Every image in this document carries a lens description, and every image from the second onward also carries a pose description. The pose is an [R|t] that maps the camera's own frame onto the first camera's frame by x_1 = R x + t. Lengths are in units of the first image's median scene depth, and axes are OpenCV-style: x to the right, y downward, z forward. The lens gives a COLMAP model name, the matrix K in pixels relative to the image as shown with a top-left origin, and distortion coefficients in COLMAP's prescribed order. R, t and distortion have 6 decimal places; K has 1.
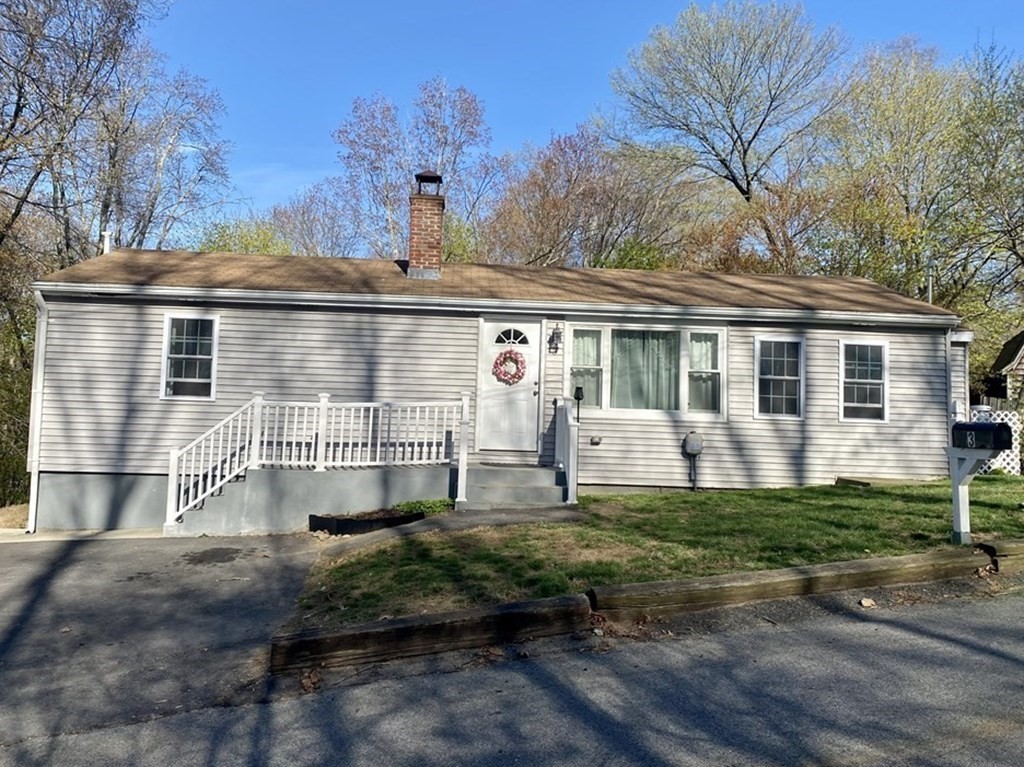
lens RADIAL K [[766.5, 0, 514.3], [0, 766.5, 364.7], [0, 0, 1]] dist [0.025903, -0.006446]
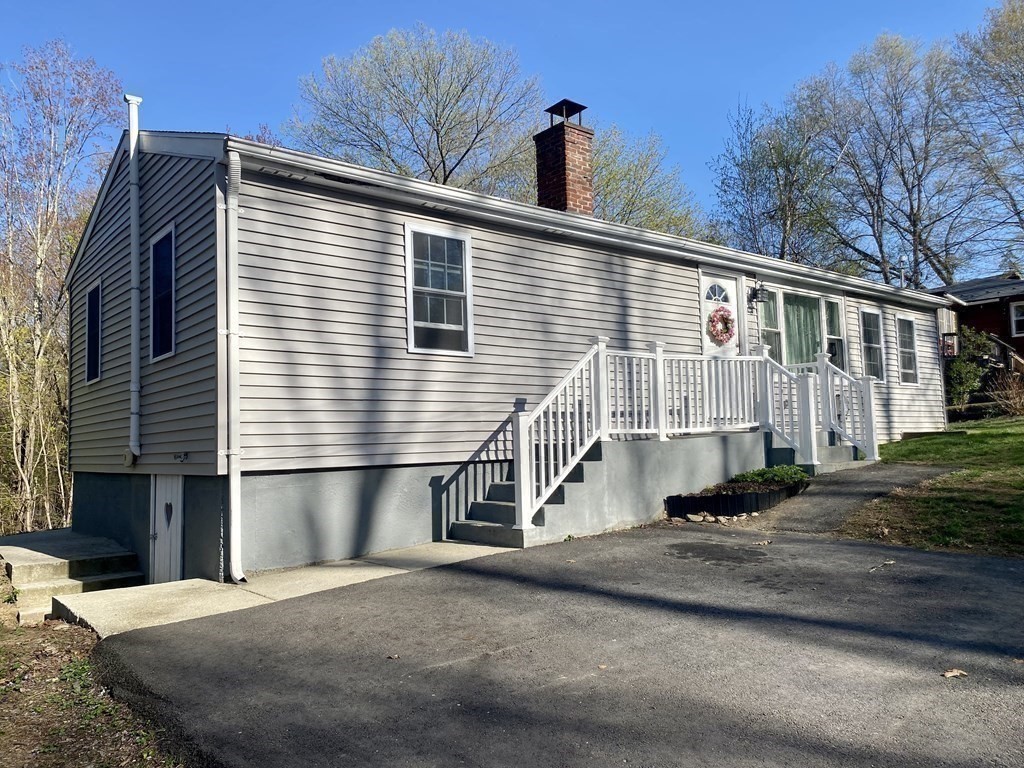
lens RADIAL K [[782.7, 0, 511.5], [0, 782.7, 381.8], [0, 0, 1]] dist [-0.001743, -0.001559]
pose [[0.816464, -0.006509, 0.577360, -0.766871], [0.017775, 0.999746, -0.013865, 0.079595], [-0.577123, 0.021583, 0.816372, 0.400246]]
